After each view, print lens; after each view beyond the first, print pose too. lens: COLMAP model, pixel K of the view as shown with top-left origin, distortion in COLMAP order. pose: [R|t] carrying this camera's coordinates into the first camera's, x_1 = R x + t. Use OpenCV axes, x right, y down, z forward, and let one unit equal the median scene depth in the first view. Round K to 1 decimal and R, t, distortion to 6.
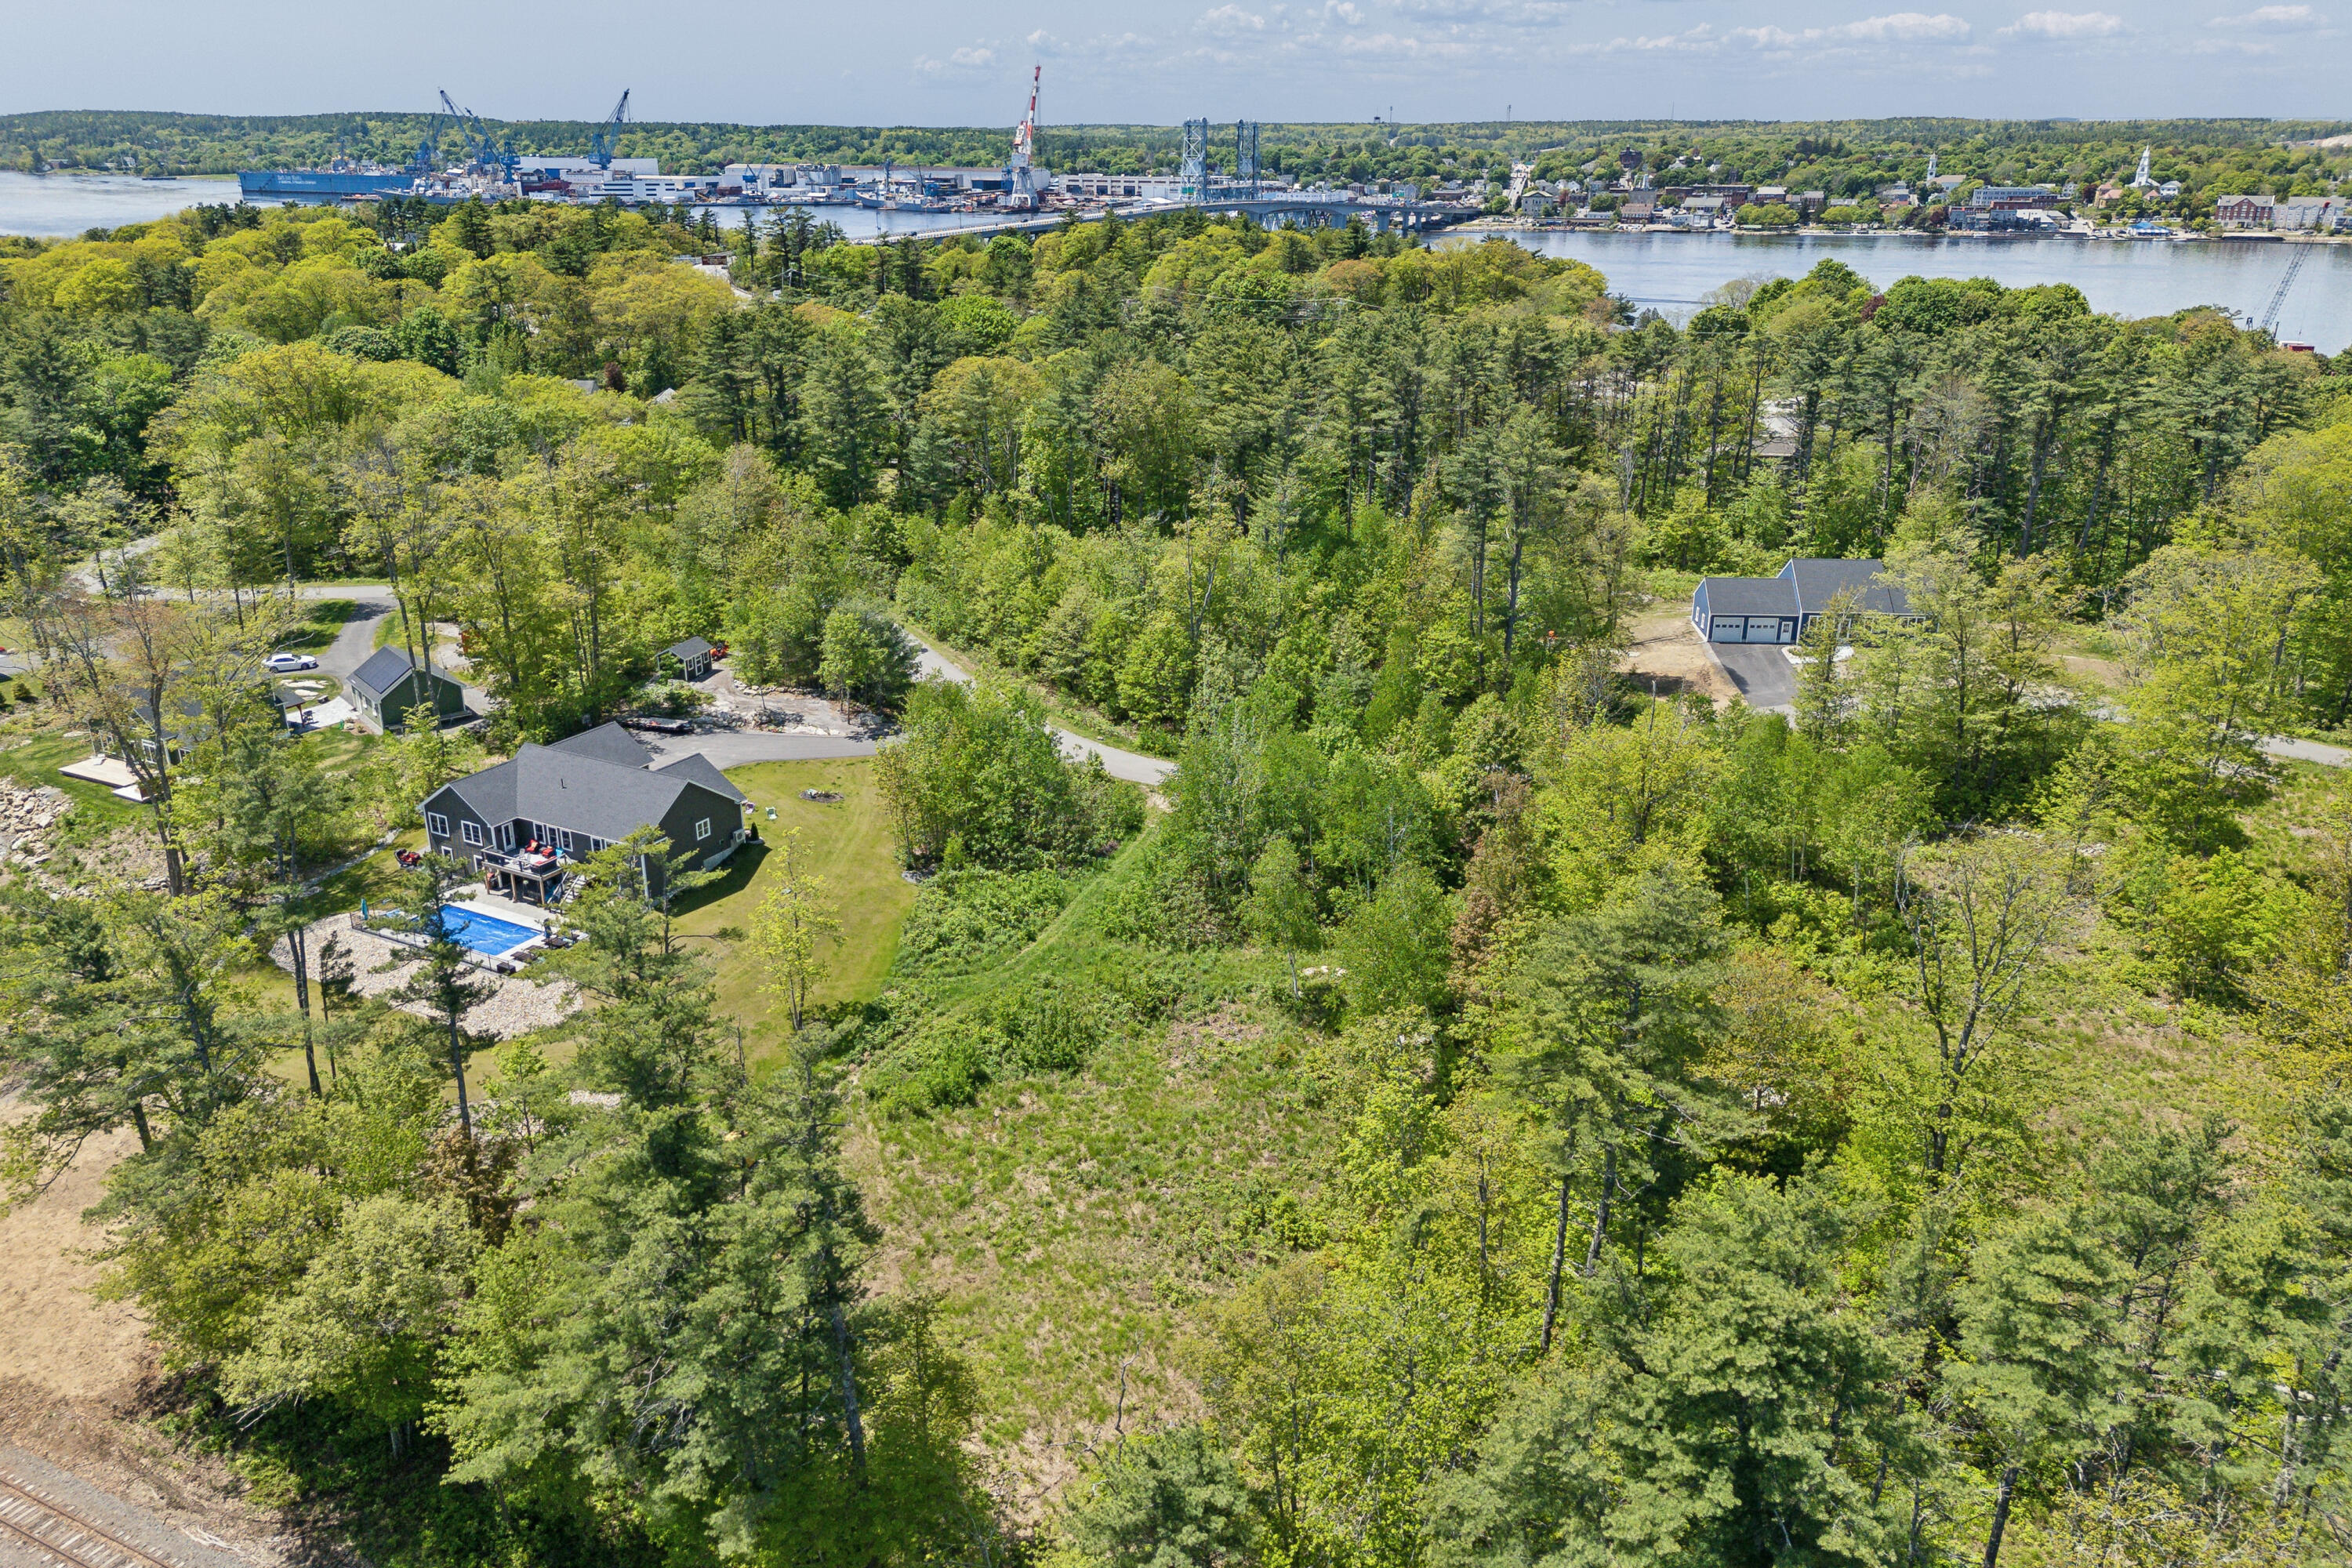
lens RADIAL K [[1725.6, 0, 1176.0], [0, 1725.6, 784.0], [0, 0, 1]] dist [0.077238, -0.067074]
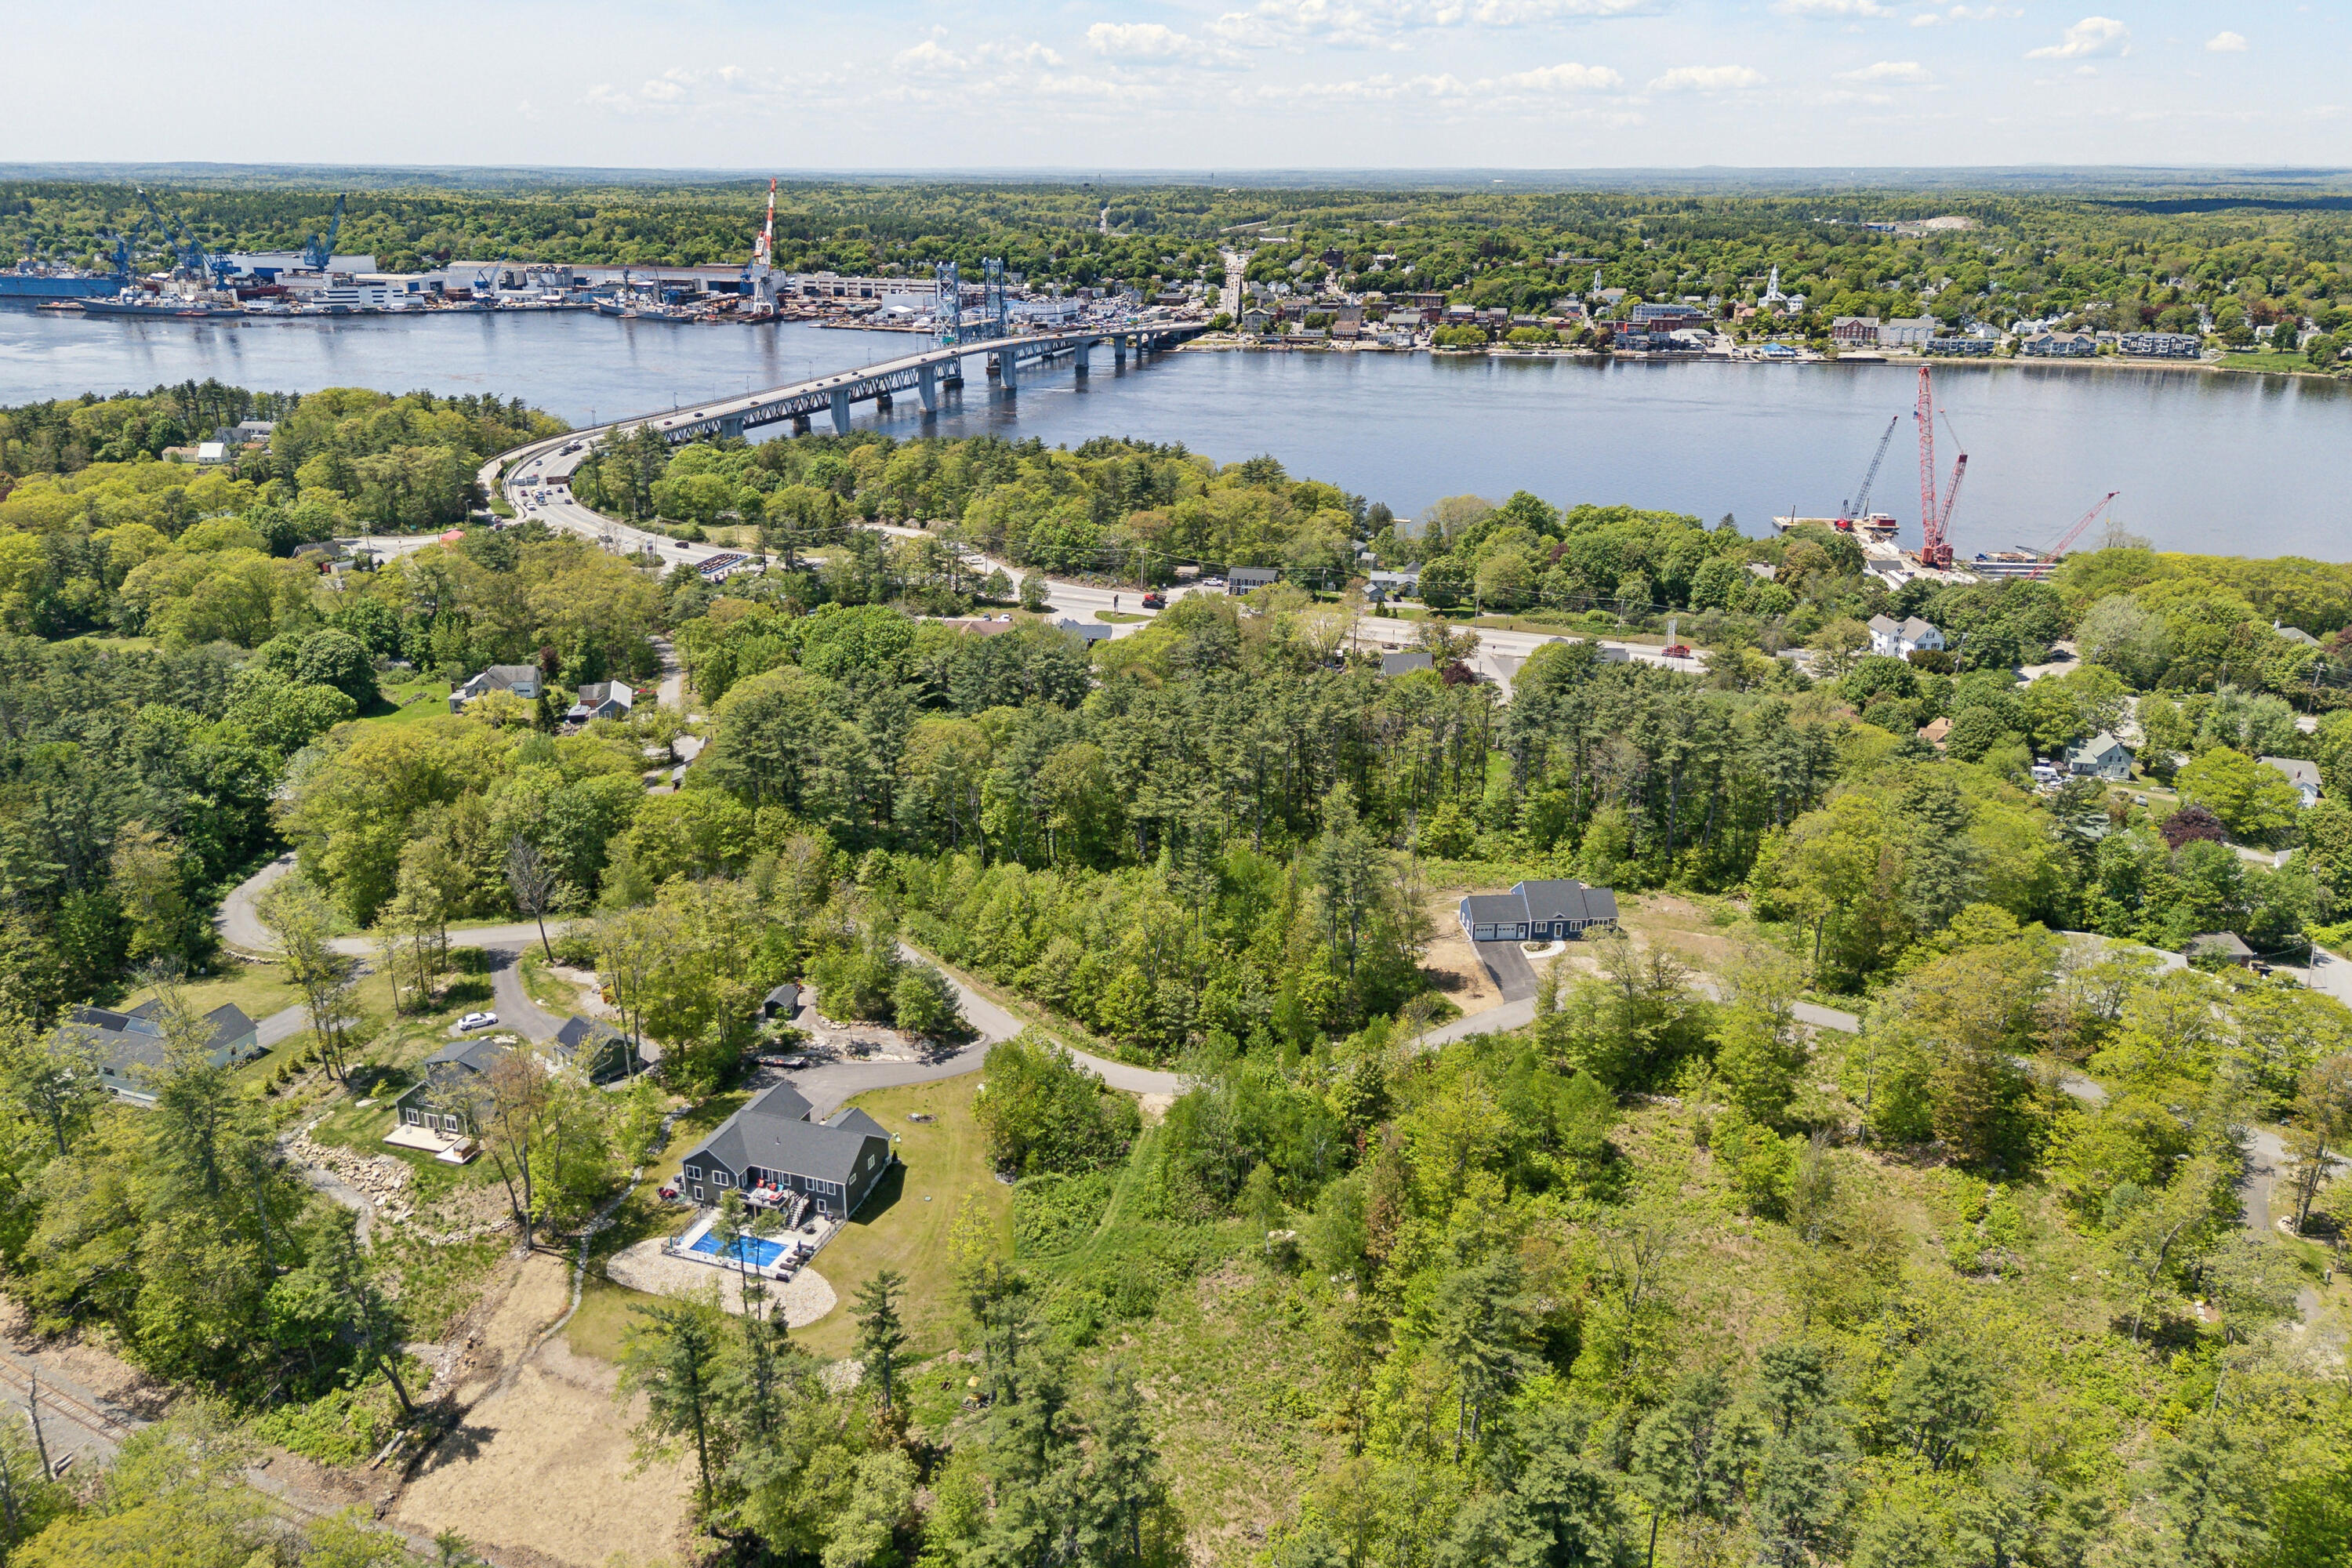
lens RADIAL K [[1725.6, 0, 1176.0], [0, 1725.6, 784.0], [0, 0, 1]] dist [0.077238, -0.067074]
pose [[0.987266, -0.046946, 0.151993, -0.087908], [0.050588, 0.998516, -0.020184, -0.104893], [-0.150820, 0.027616, 0.988175, -0.230547]]
